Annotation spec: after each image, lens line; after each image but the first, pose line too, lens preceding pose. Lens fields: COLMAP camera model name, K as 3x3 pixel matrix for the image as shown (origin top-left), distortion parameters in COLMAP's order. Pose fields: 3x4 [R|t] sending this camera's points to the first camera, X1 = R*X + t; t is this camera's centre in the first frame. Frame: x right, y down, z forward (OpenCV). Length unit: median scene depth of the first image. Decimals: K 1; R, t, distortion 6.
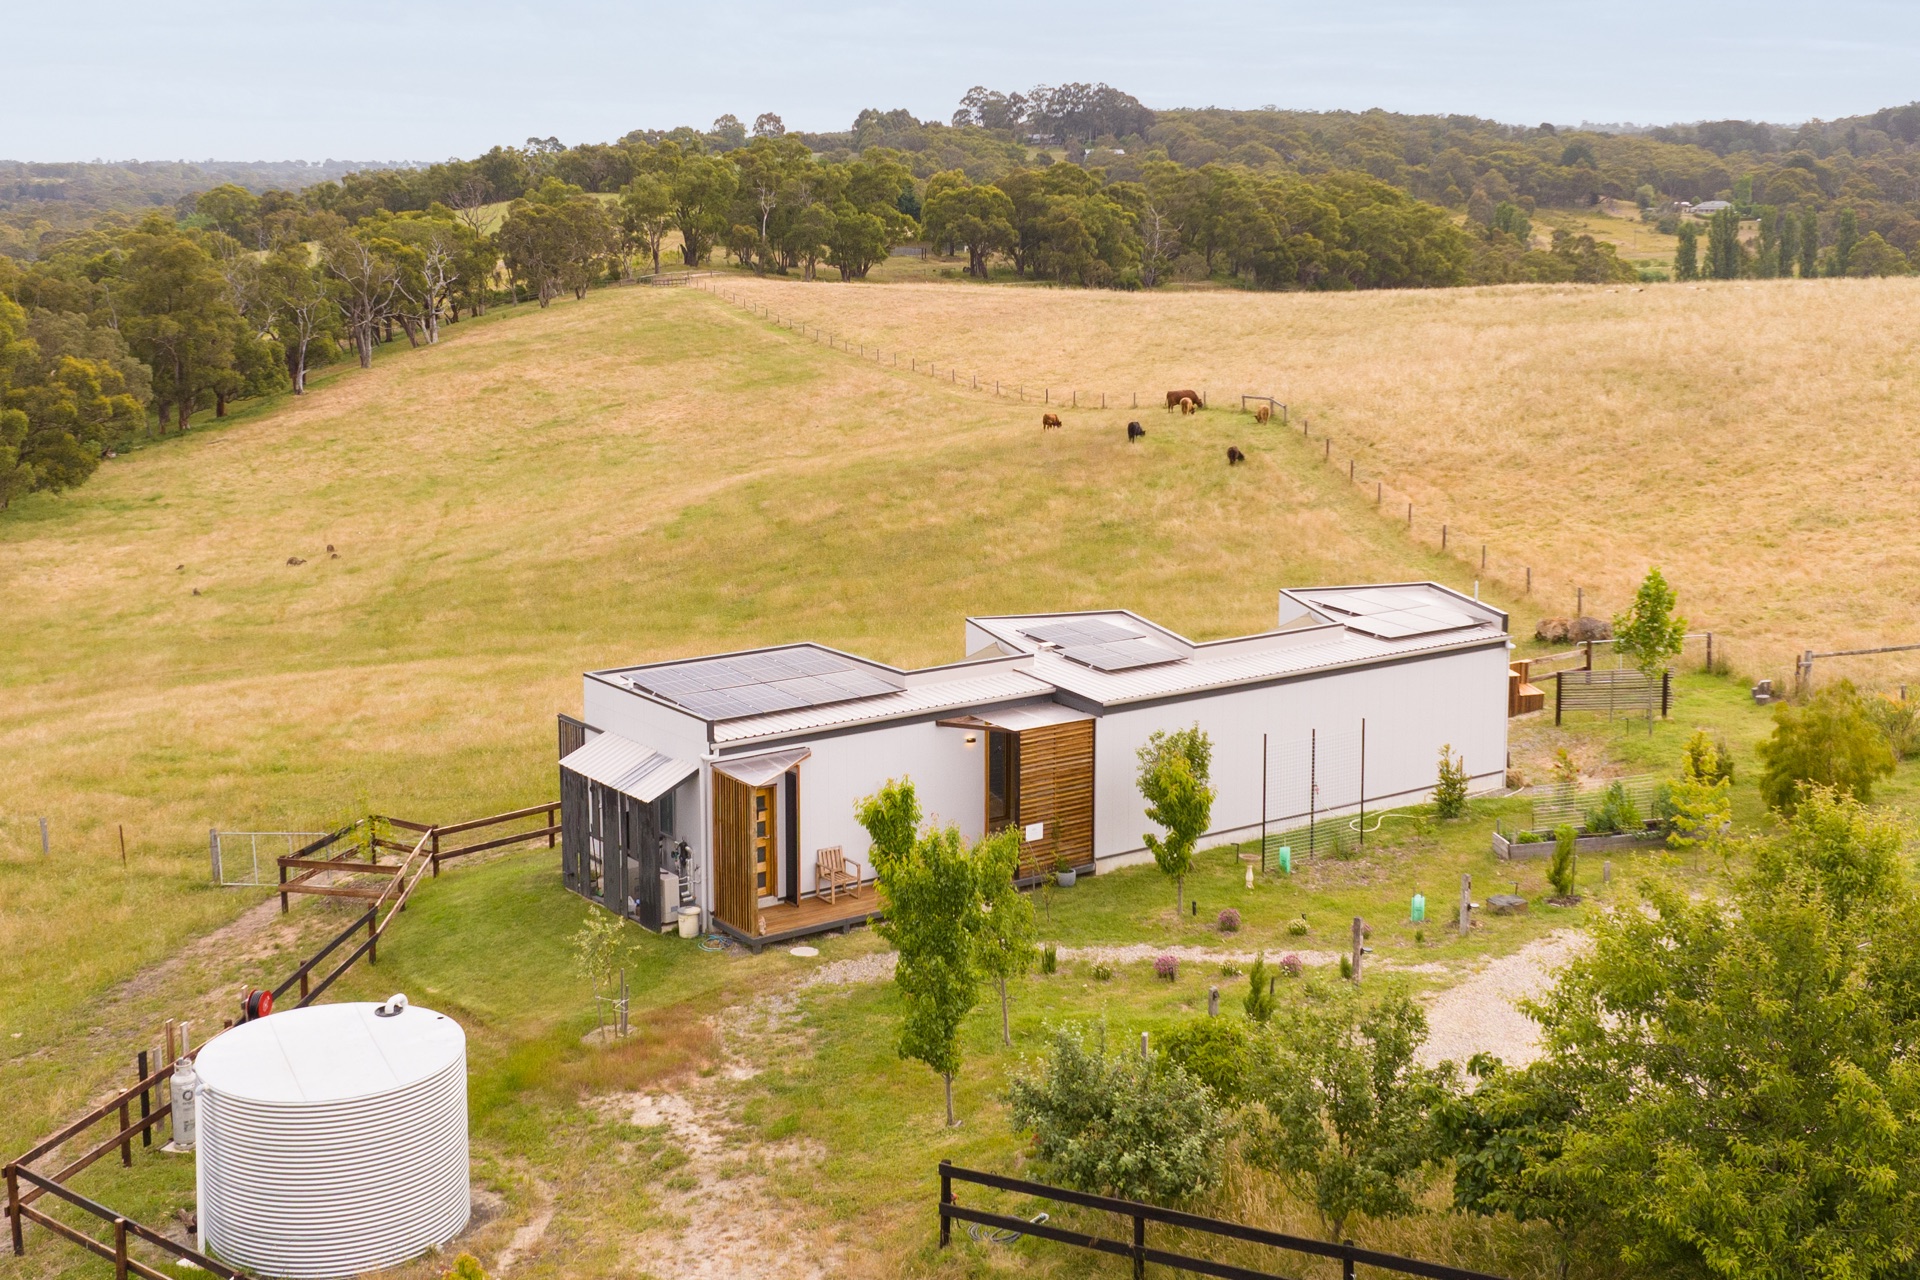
lens RADIAL K [[2334.5, 0, 970.6], [0, 2334.5, 481.5], [0, 0, 1]] dist [-0.010742, -0.005425]
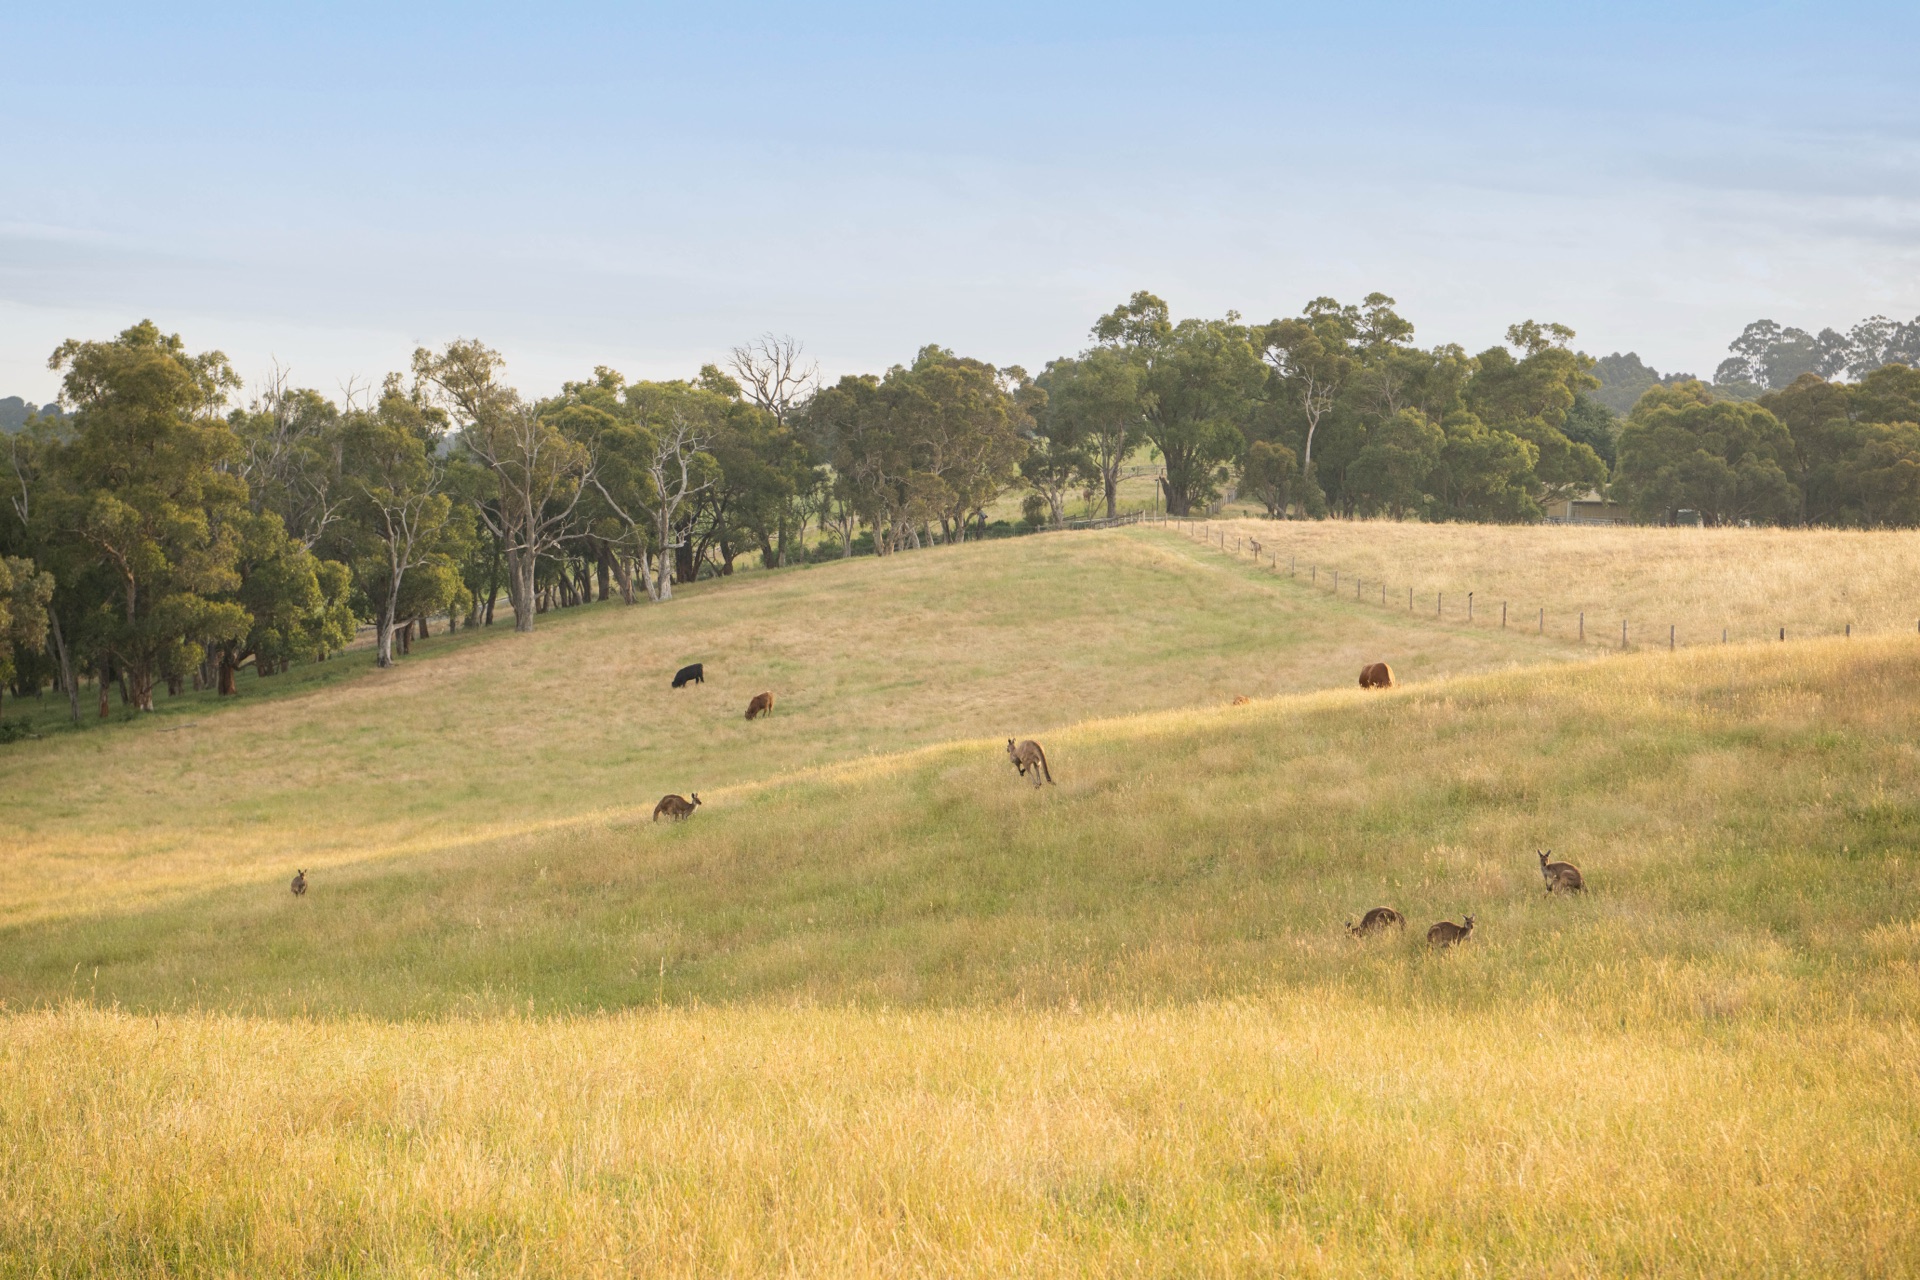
lens RADIAL K [[3663.0, 0, 898.9], [0, 3663.0, 638.2], [0, 0, 1]] dist [0.296477, 0.130356]
pose [[0.974242, 0.042078, -0.221546, 0.023426], [-0.061262, 0.994875, -0.080444, 0.023898], [0.217025, 0.091945, 0.971826, 0.271493]]
